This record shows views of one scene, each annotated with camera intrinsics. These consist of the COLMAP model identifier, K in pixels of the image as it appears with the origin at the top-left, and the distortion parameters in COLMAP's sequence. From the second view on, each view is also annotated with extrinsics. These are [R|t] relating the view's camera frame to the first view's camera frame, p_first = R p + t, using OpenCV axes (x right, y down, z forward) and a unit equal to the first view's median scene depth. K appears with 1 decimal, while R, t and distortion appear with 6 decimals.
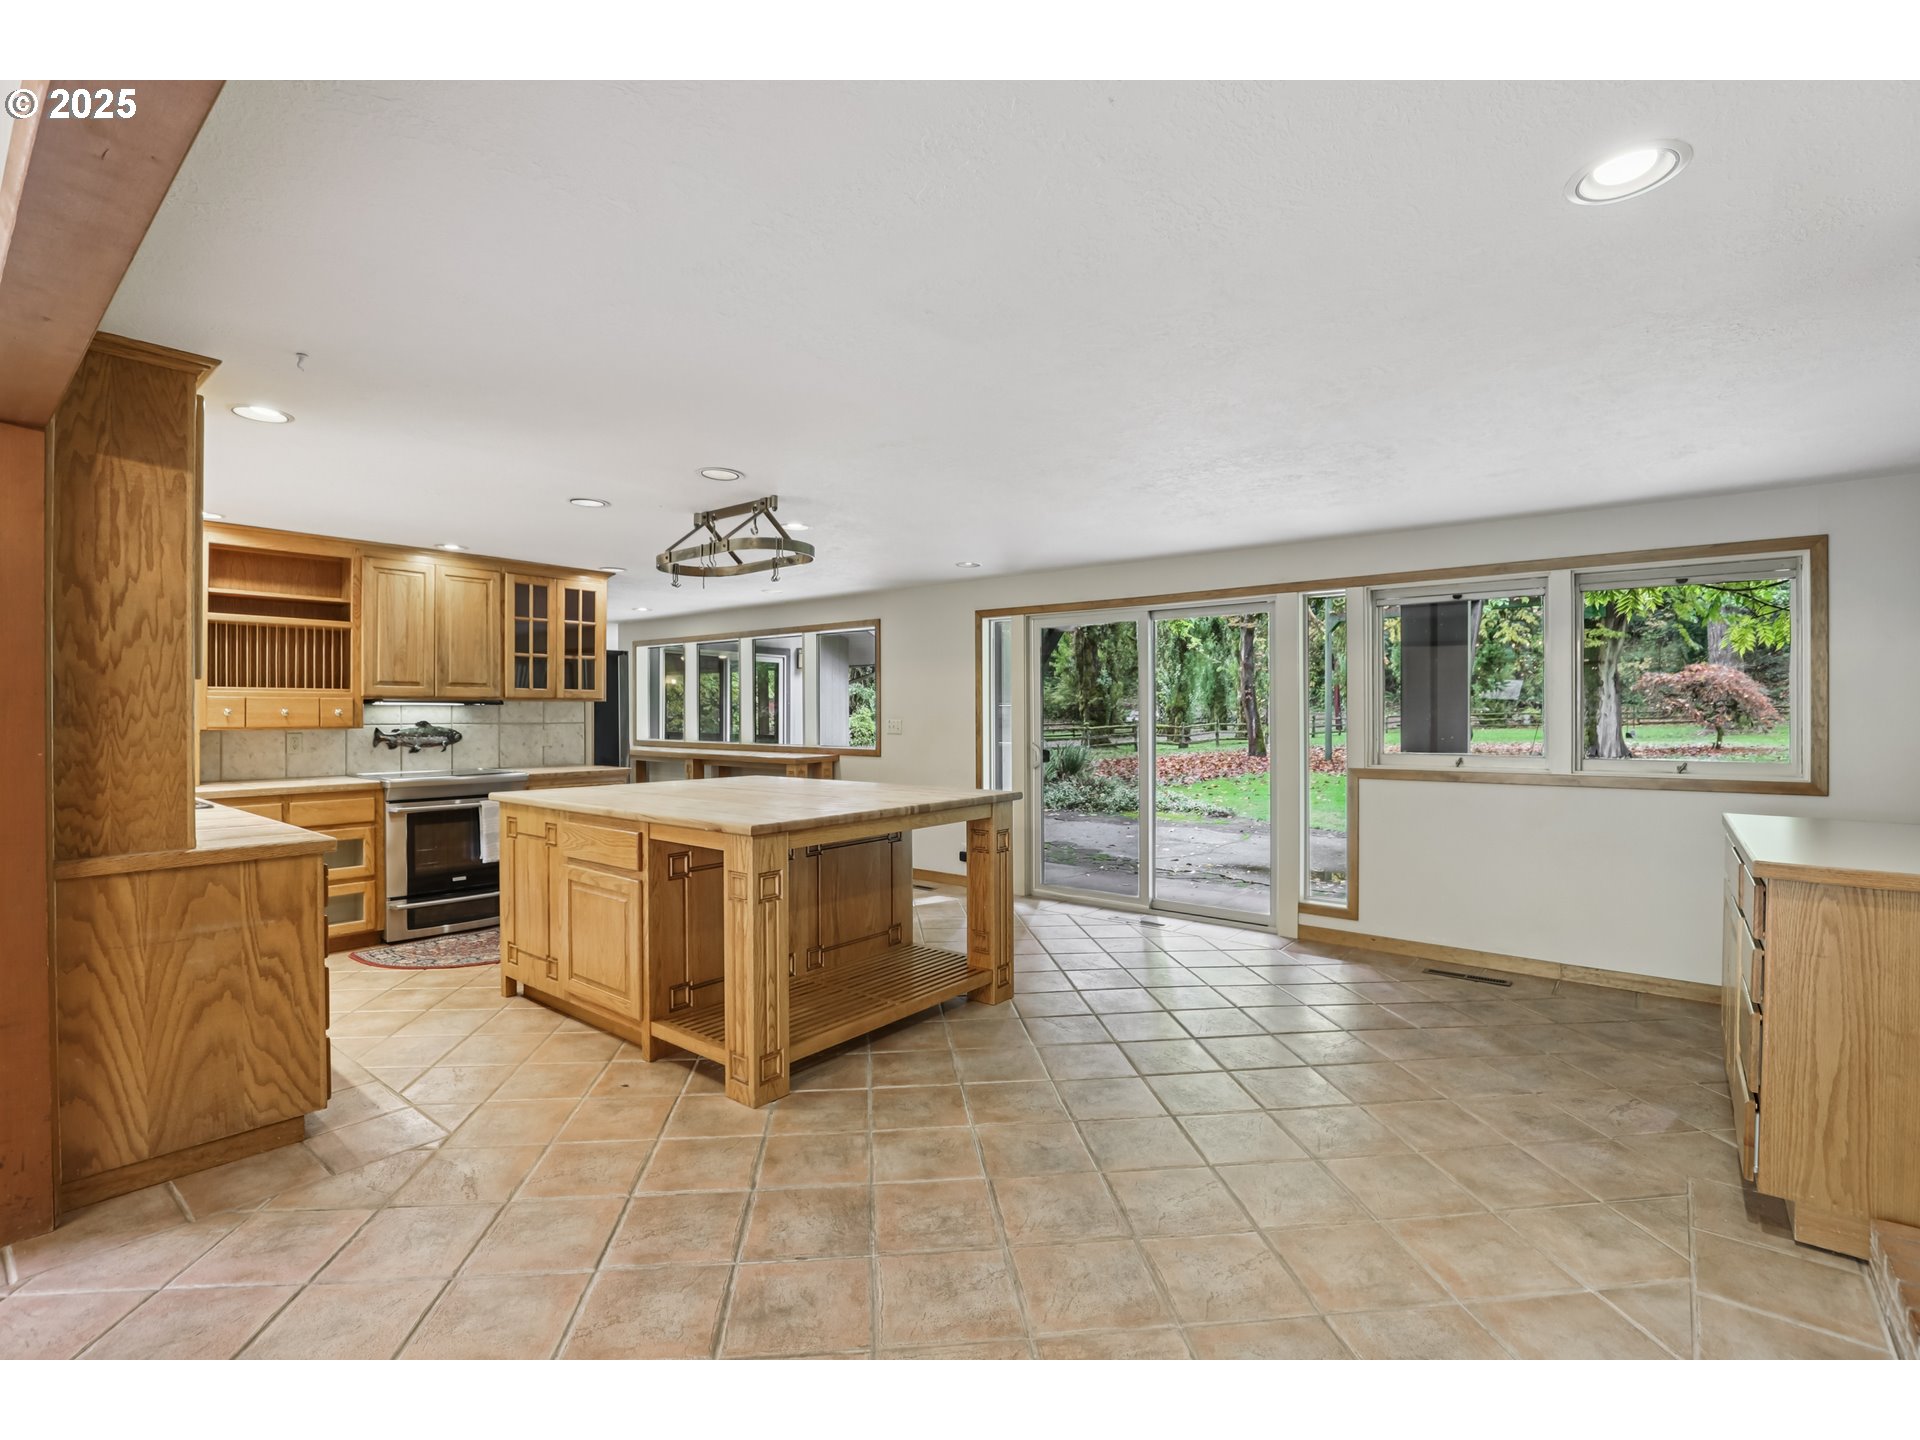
lens RADIAL K [[882.1, 0, 968.0], [0, 882.1, 717.8], [0, 0, 1]] dist [-0.002943, -0.000330]
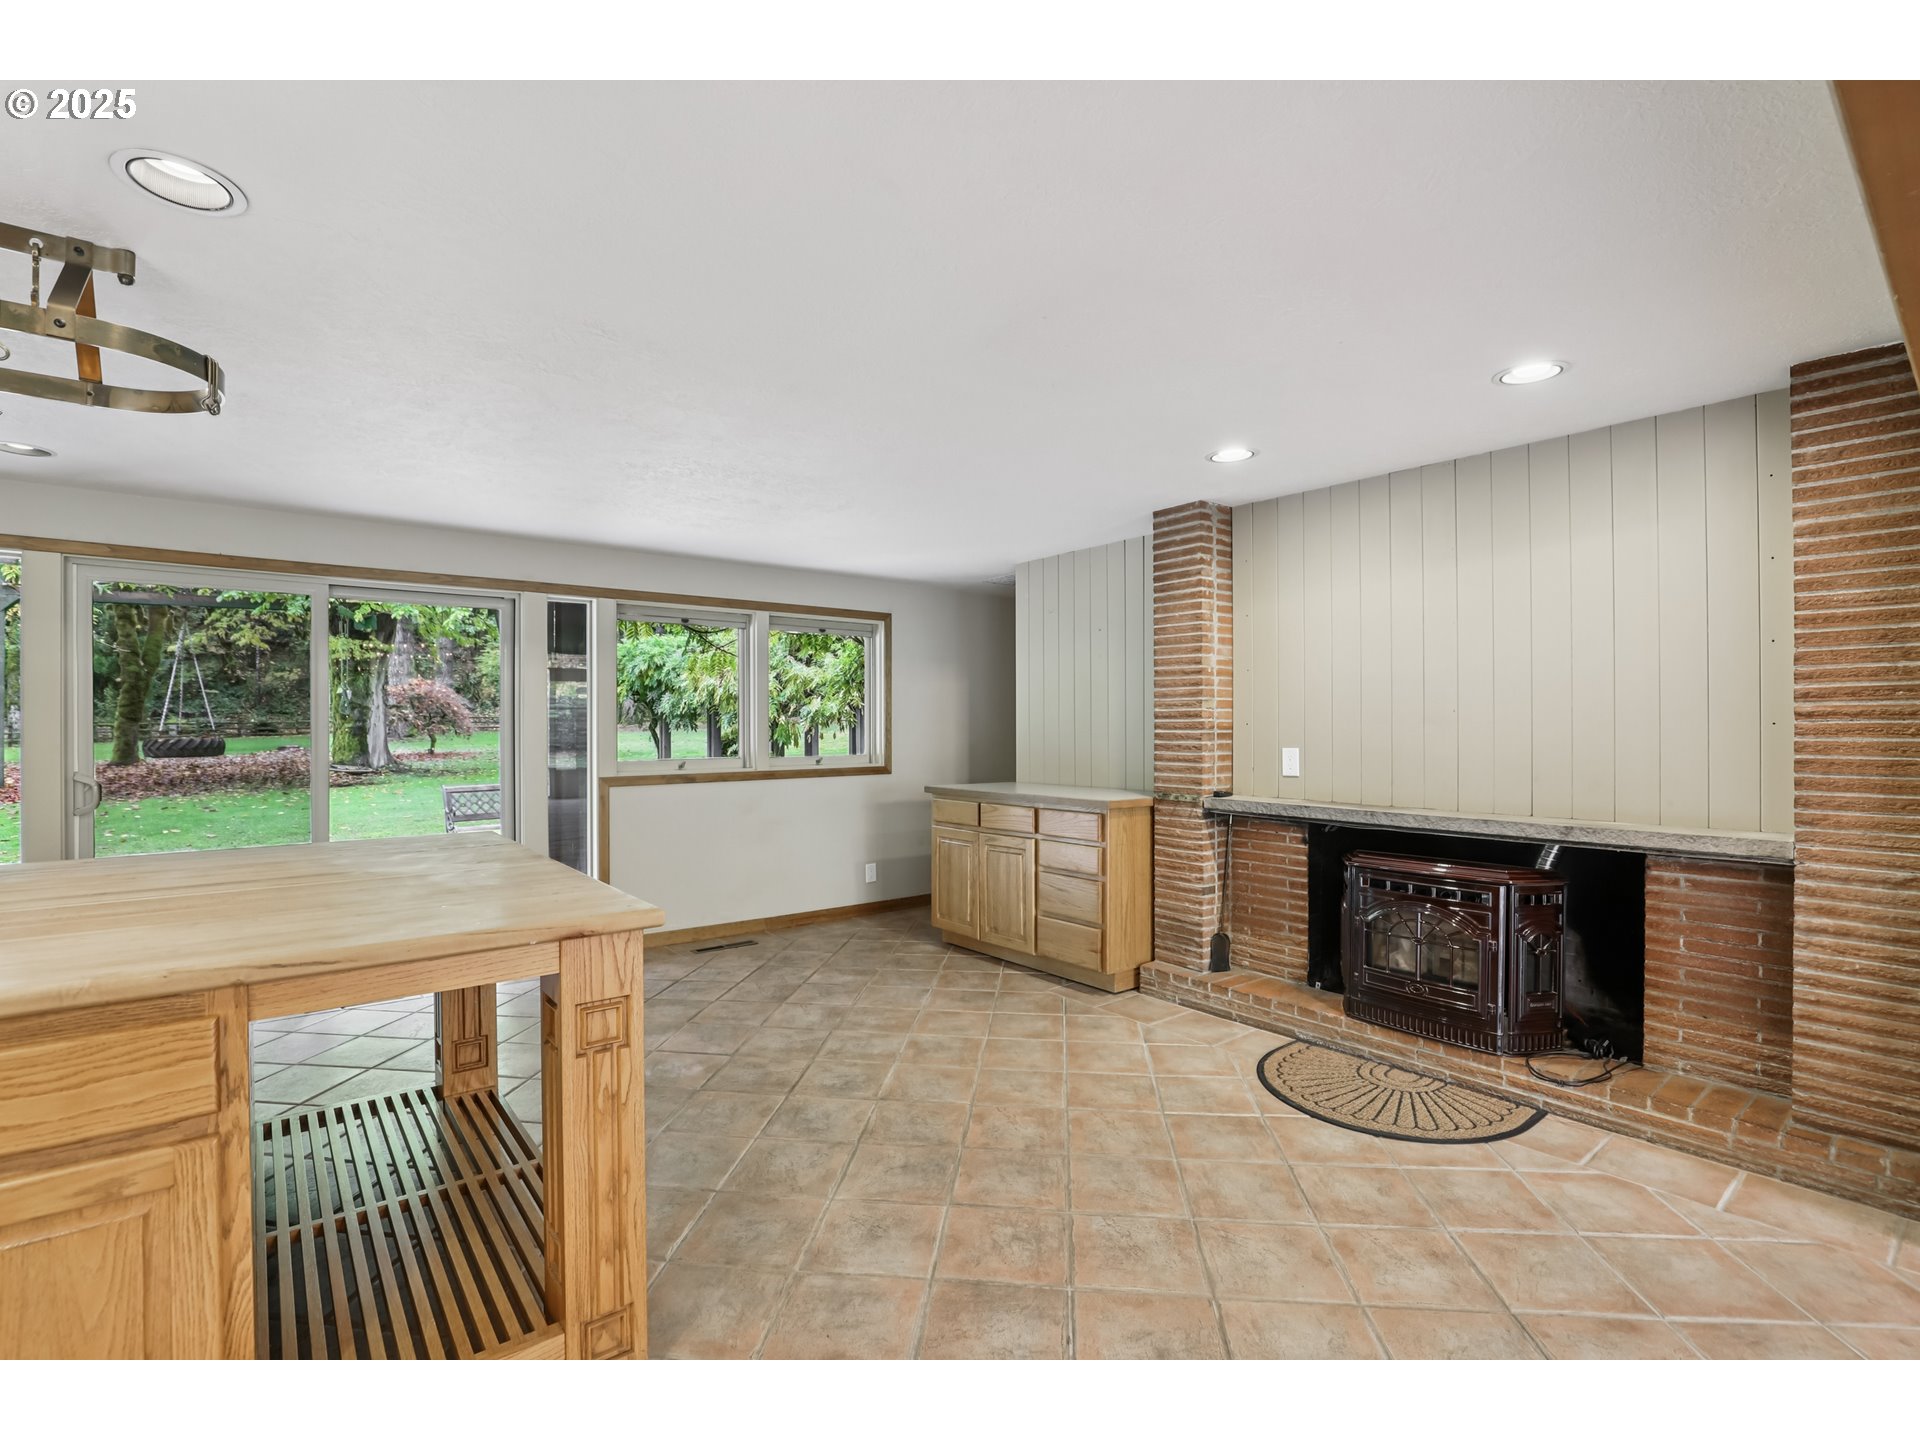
lens RADIAL K [[882.1, 0, 956.4], [0, 882.1, 722.4], [0, 0, 1]] dist [-0.002943, -0.000330]
pose [[0.230507, -0.000127, 0.973071, -0.479611], [0.006439, 0.999978, -0.001394, -0.001122], [-0.973049, 0.006587, 0.230503, 0.403719]]
